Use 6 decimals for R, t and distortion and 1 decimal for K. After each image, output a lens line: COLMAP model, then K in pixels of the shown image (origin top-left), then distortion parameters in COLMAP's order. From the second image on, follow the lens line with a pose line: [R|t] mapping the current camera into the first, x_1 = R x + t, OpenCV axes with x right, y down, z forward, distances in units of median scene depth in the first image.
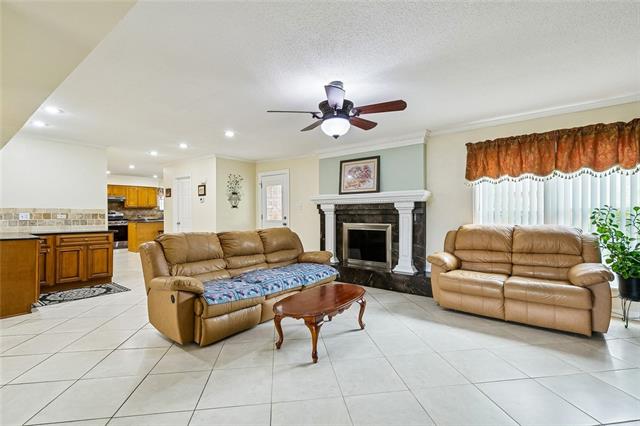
lens RADIAL K [[288.3, 0, 322.1], [0, 288.3, 211.7], [0, 0, 1]] dist [0.001714, -0.000068]
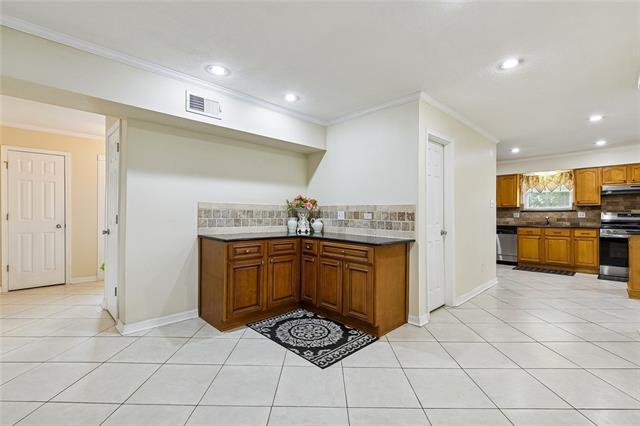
lens RADIAL K [[288.3, 0, 321.8], [0, 288.3, 214.2], [0, 0, 1]] dist [0.001714, -0.000068]
pose [[-0.125832, -0.001988, -0.992050, -0.158999], [-0.005637, 0.999983, -0.001289, 0.012858], [0.992036, 0.005430, -0.125841, 0.942936]]
